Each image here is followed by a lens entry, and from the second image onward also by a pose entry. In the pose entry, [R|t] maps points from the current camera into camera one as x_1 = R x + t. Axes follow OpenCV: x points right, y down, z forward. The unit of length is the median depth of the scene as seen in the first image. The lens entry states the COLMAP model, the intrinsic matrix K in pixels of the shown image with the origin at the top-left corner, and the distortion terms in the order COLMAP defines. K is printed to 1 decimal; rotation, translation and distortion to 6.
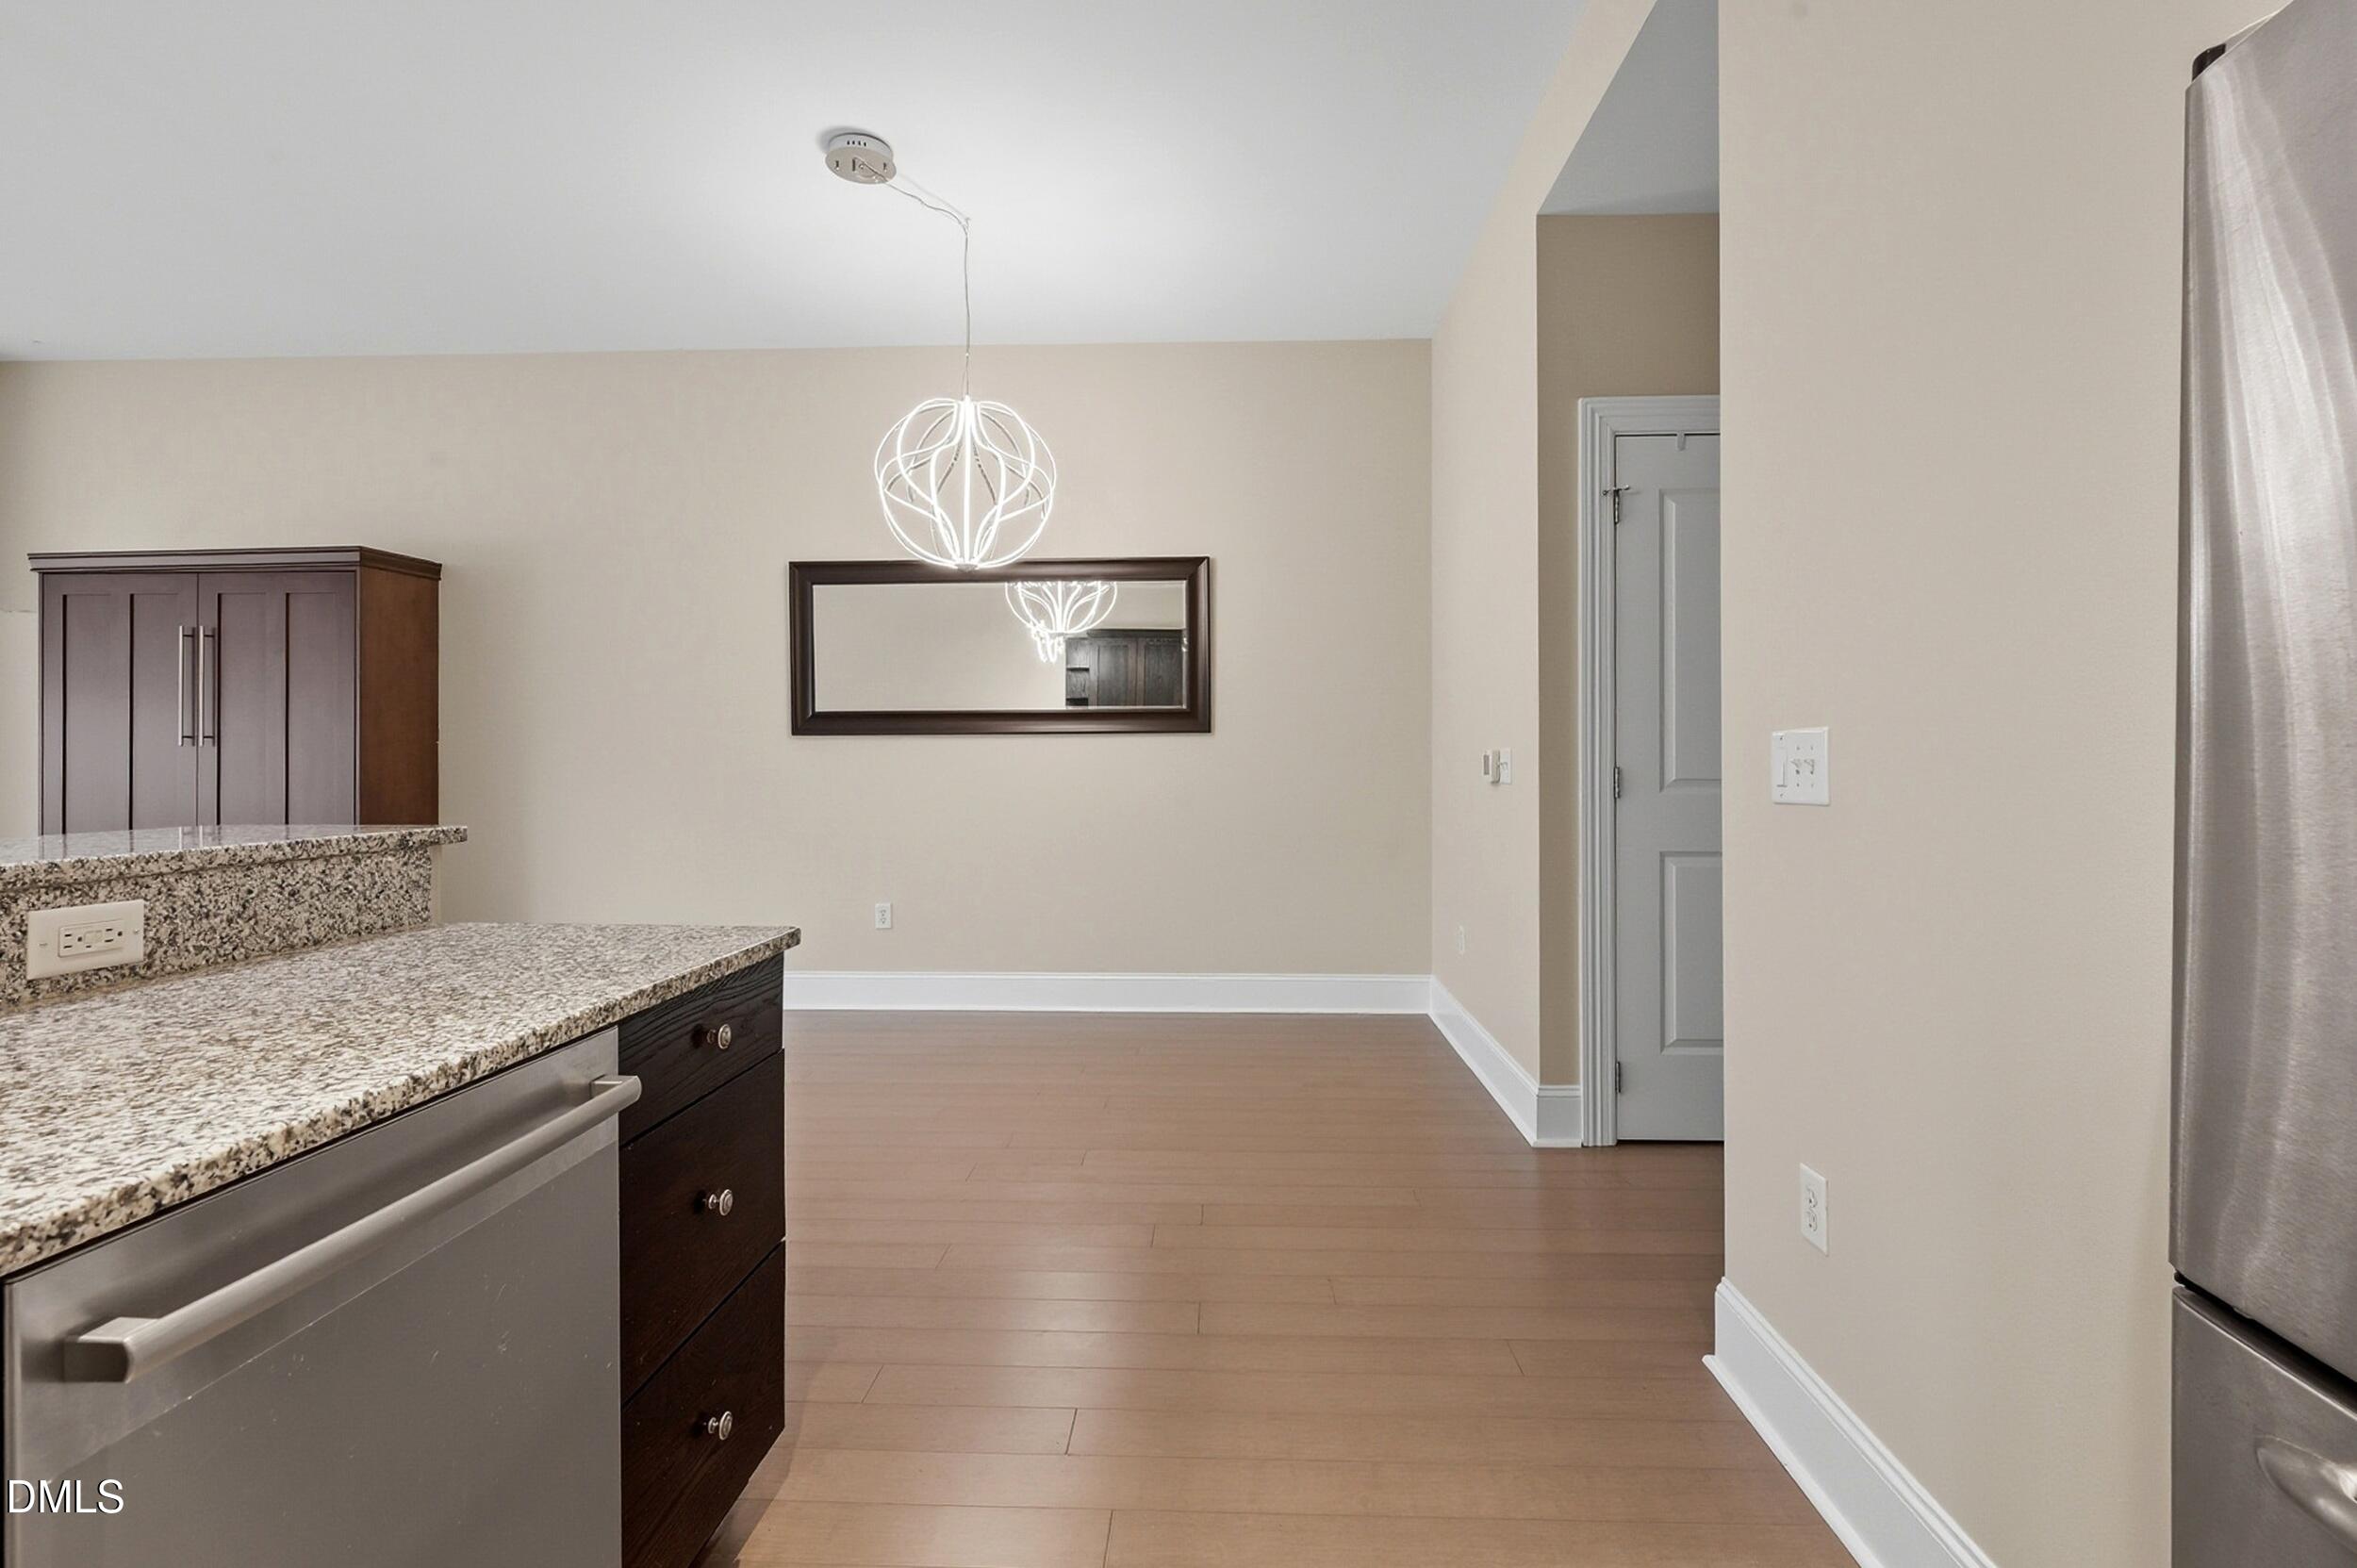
lens RADIAL K [[1028.8, 0, 1187.9], [0, 1028.8, 765.1], [0, 0, 1]] dist [0.000648, -0.000151]
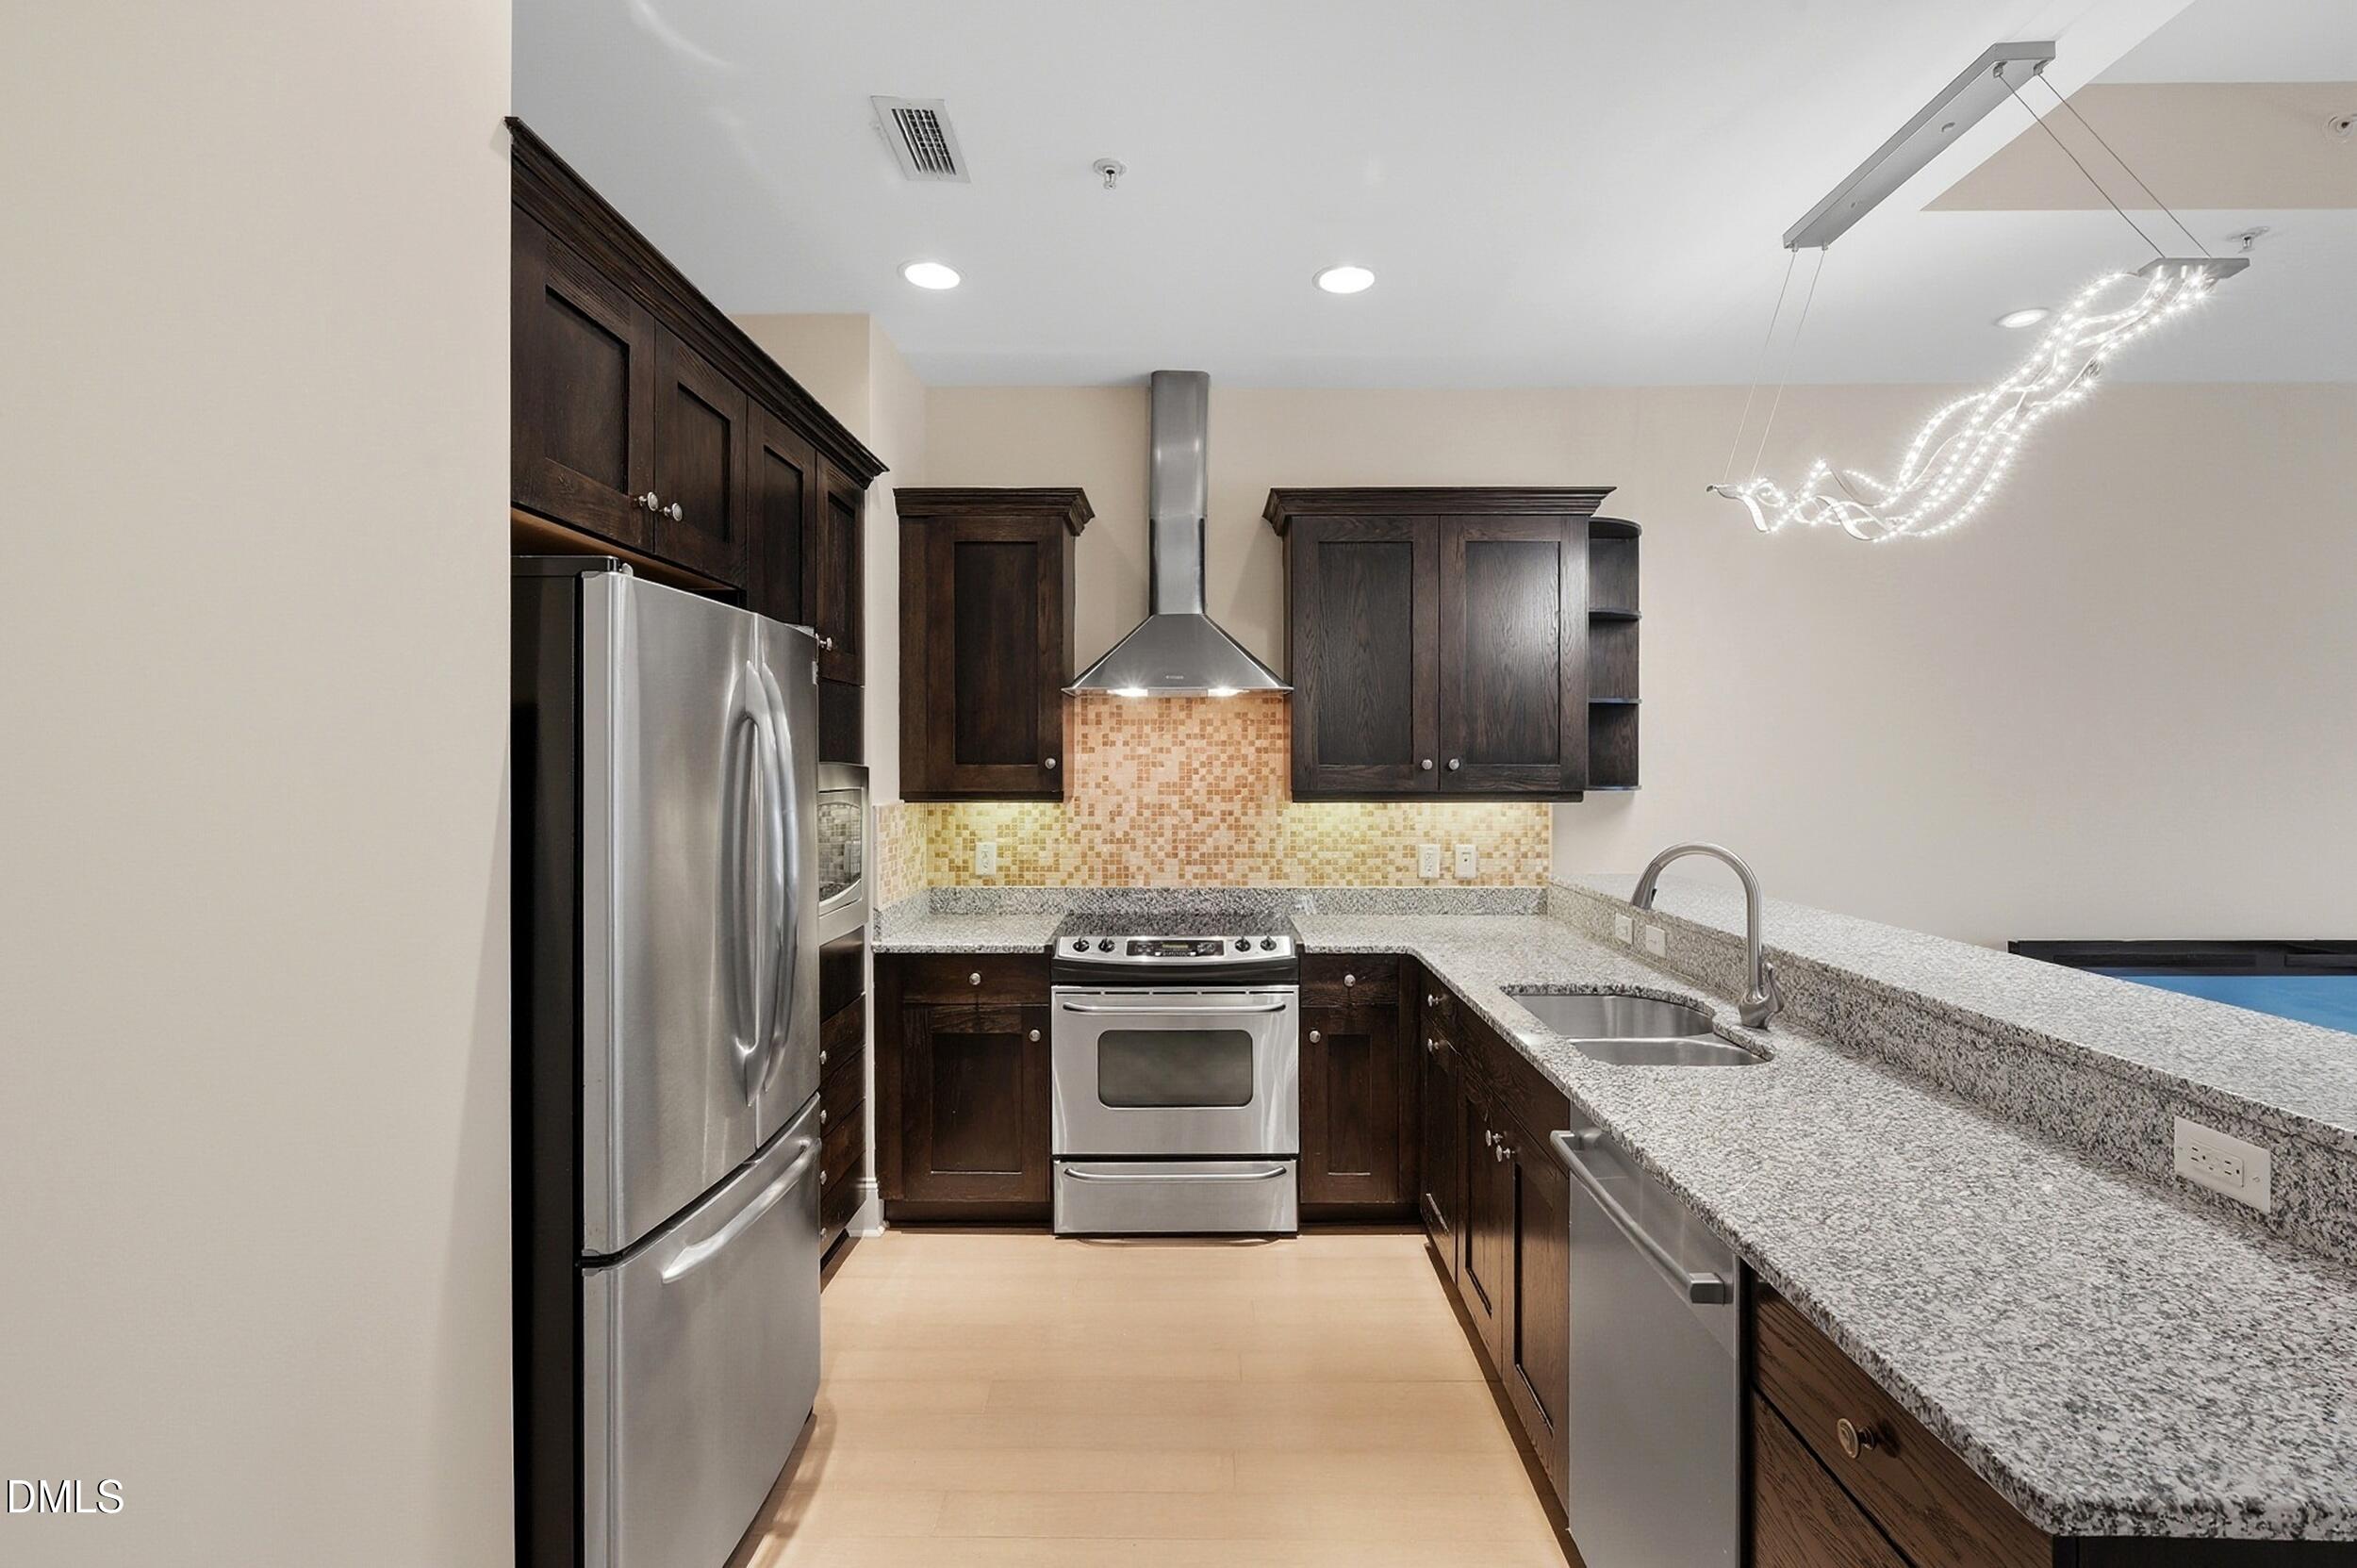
lens RADIAL K [[1028.8, 0, 1187.9], [0, 1028.8, 765.1], [0, 0, 1]] dist [0.000648, -0.000151]
pose [[-0.999276, 0.000873, -0.038026, 0.048122], [0.000805, 0.999998, 0.001790, -0.236182], [0.038028, 0.001758, -0.999275, 1.910917]]
